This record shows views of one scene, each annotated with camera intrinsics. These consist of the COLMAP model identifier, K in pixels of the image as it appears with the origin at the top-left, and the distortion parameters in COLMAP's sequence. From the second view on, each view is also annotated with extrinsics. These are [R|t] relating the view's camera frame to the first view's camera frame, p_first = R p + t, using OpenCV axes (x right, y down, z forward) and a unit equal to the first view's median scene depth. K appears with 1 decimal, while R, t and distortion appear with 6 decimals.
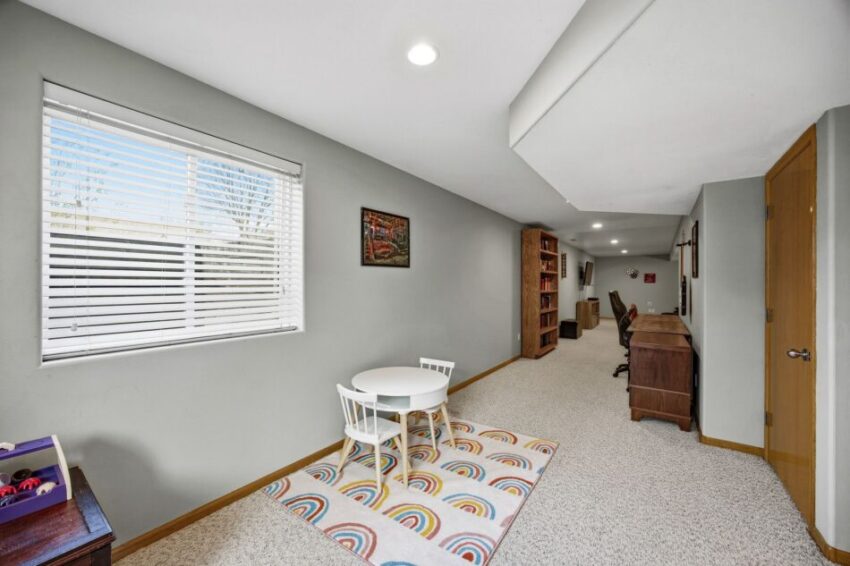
lens RADIAL K [[320.9, 0, 425.0], [0, 320.9, 283.0], [0, 0, 1]] dist [-0.000902, -0.000103]
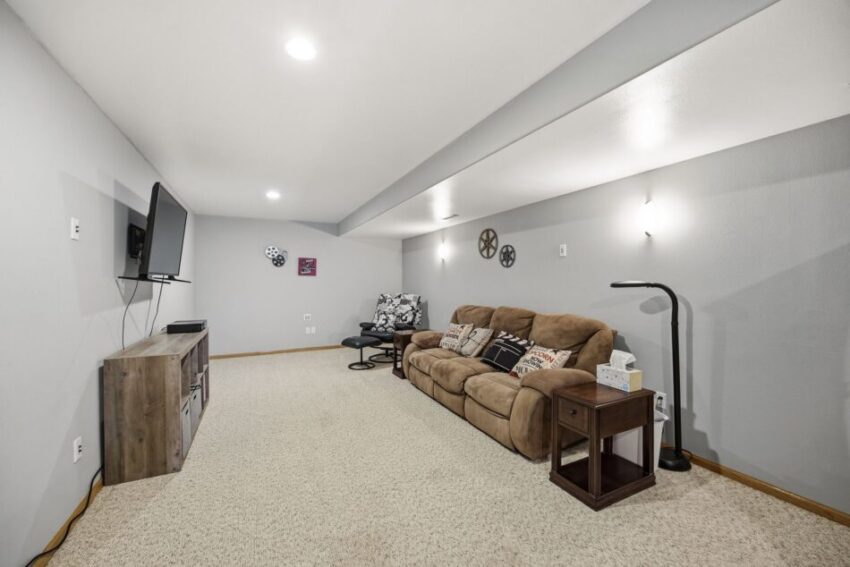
lens RADIAL K [[332.8, 0, 428.2], [0, 332.8, 284.4], [0, 0, 1]] dist [-0.021730, 0.000125]
pose [[0.453764, -0.012906, 0.891028, 0.340413], [-0.002769, 0.999870, 0.015893, 0.004115], [-0.891118, -0.009679, 0.453669, 0.635348]]
